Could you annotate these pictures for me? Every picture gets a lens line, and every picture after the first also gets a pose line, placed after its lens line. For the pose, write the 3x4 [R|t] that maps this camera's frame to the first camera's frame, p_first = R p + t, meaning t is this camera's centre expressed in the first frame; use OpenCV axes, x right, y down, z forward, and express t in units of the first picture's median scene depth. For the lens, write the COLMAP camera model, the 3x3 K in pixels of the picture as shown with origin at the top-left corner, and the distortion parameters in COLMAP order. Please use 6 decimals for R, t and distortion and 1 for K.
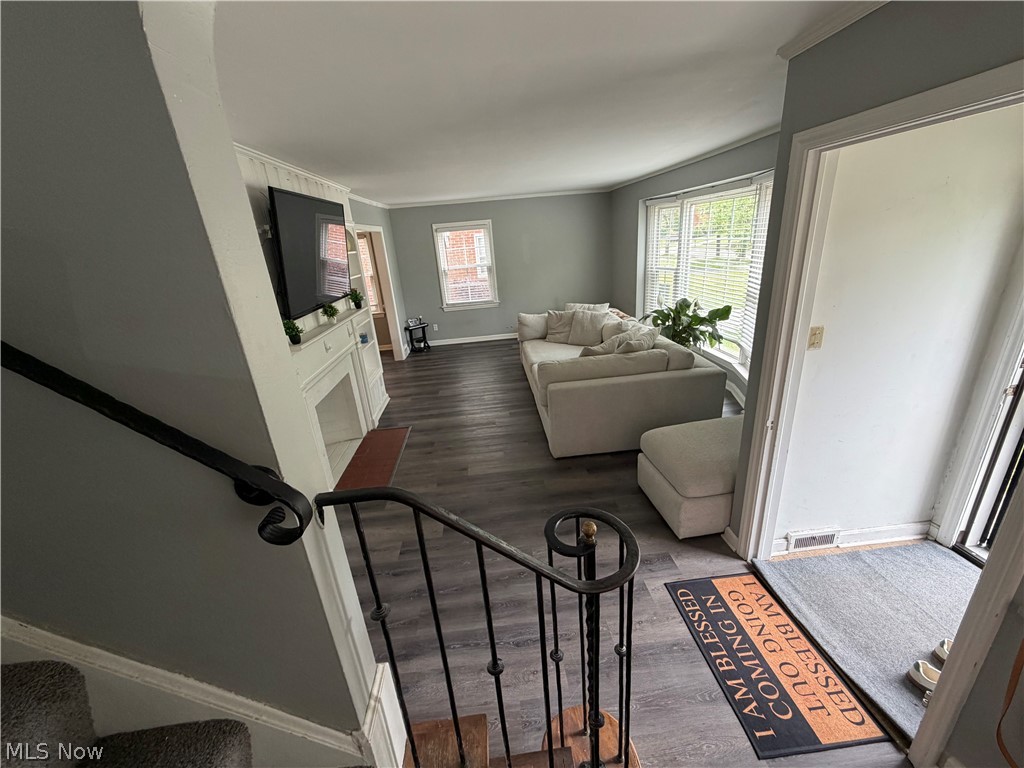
lens RADIAL K [[408.8, 0, 509.3], [0, 408.8, 385.0], [0, 0, 1]] dist [0.001993, -0.000386]
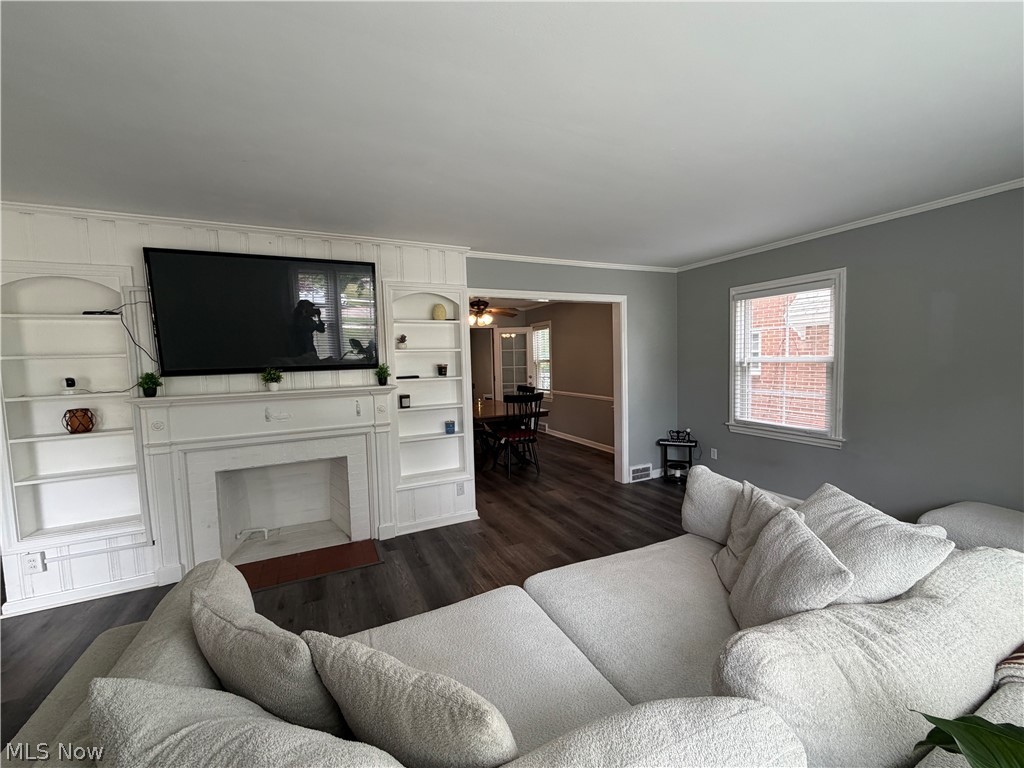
lens RADIAL K [[408.8, 0, 510.2], [0, 408.8, 385.9], [0, 0, 1]] dist [0.001993, -0.000386]
pose [[0.365810, 0.132204, -0.921252, 0.341132], [-0.320377, 0.947250, 0.008720, -0.200818], [0.873809, 0.291958, 0.388869, 0.666954]]
